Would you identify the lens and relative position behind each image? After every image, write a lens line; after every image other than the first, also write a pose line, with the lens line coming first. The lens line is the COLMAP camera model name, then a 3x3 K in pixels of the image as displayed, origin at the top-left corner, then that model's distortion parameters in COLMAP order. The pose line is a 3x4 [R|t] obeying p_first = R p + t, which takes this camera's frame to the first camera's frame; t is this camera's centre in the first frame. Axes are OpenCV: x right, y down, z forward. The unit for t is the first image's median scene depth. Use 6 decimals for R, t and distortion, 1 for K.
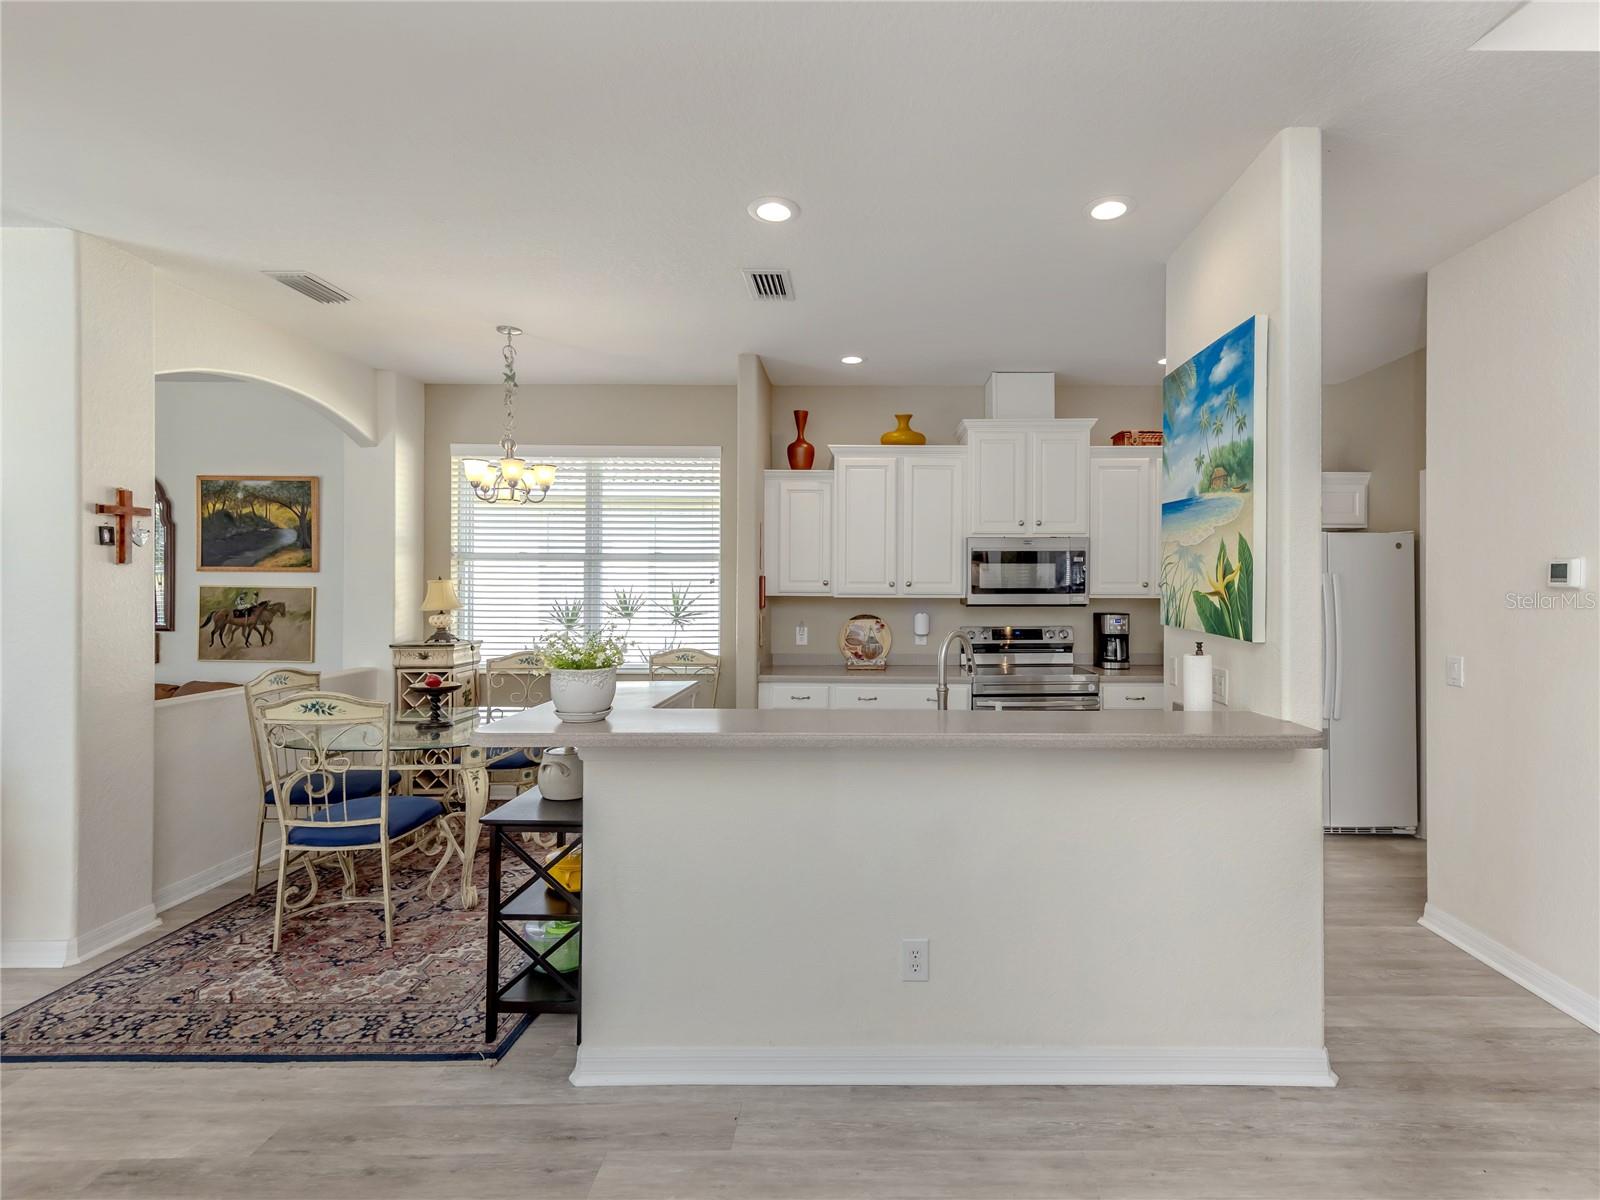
lens RADIAL K [[770.6, 0, 840.9], [0, 770.6, 585.1], [0, 0, 1]] dist [0.018730, -0.000116]
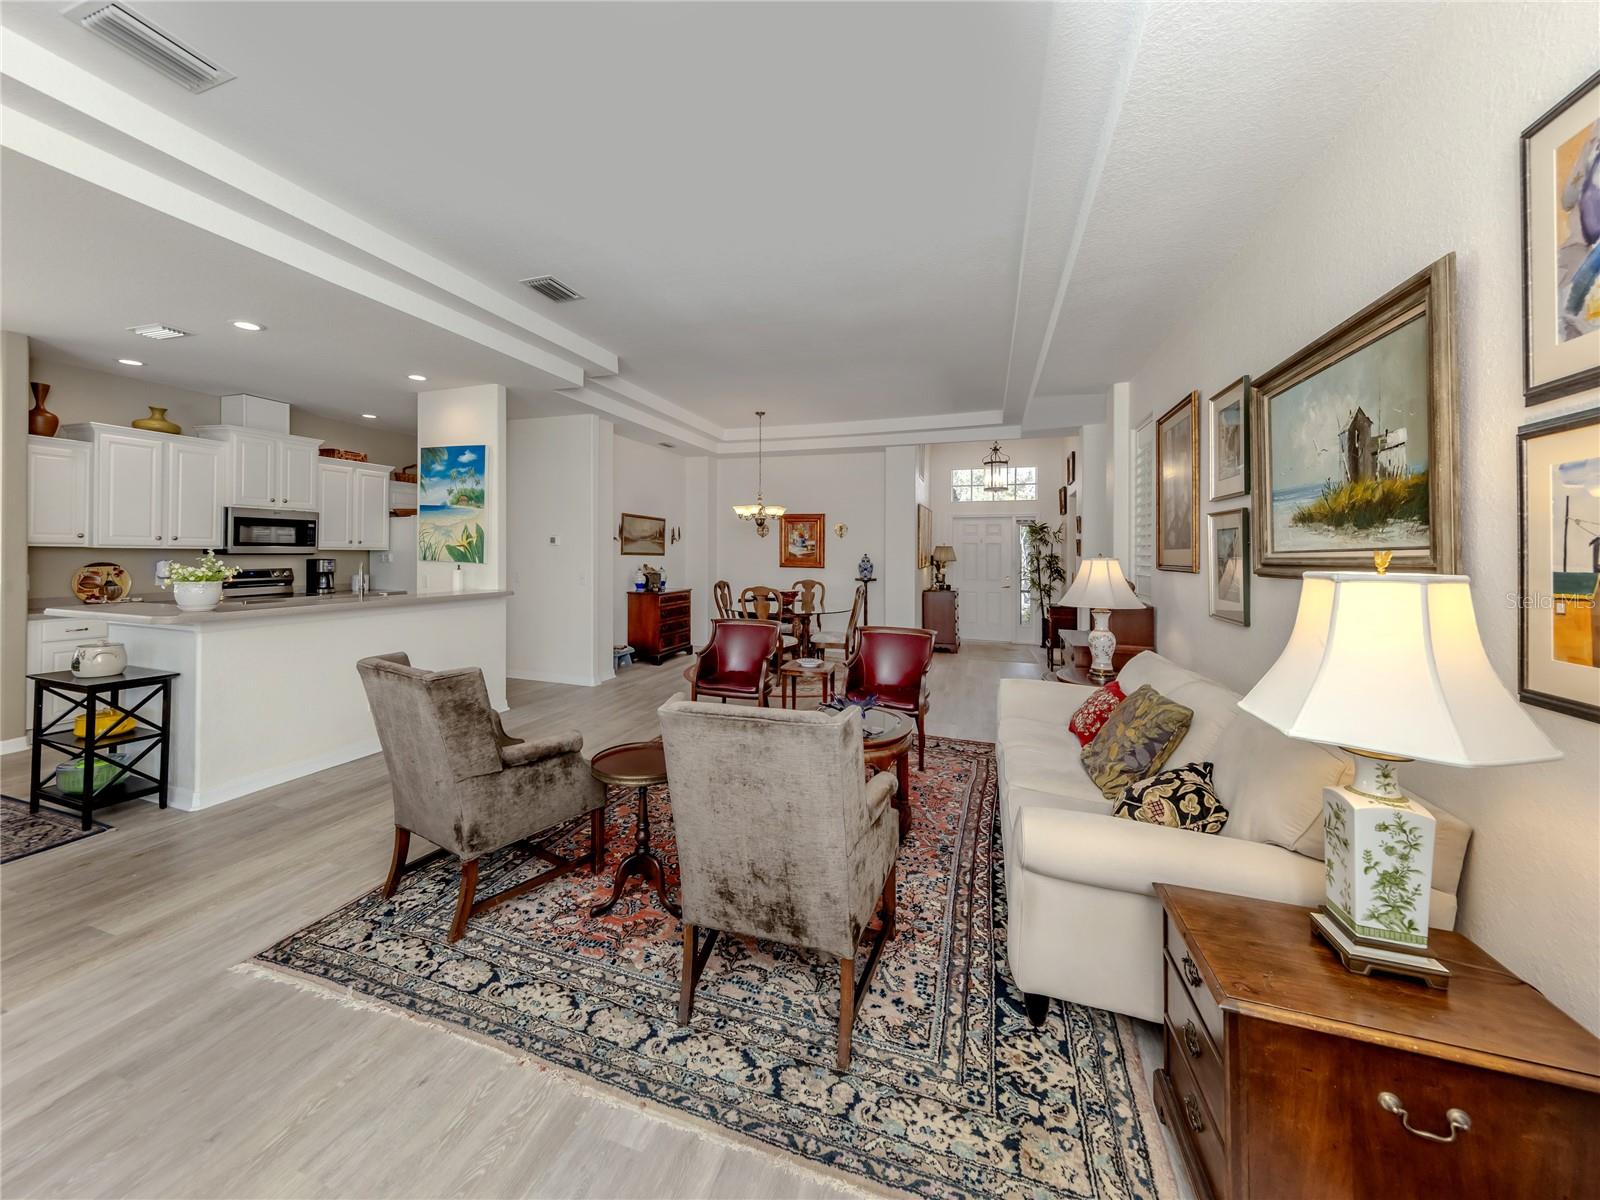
lens RADIAL K [[609.8, 0, 765.9], [0, 609.8, 555.5], [0, 0, 1]] dist [0.004544, 0.000875]
pose [[0.345446, -0.002779, 0.938435, -0.526964], [-0.011653, 0.999906, 0.007250, 0.008412], [-0.938366, -0.013440, 0.345381, -0.315285]]
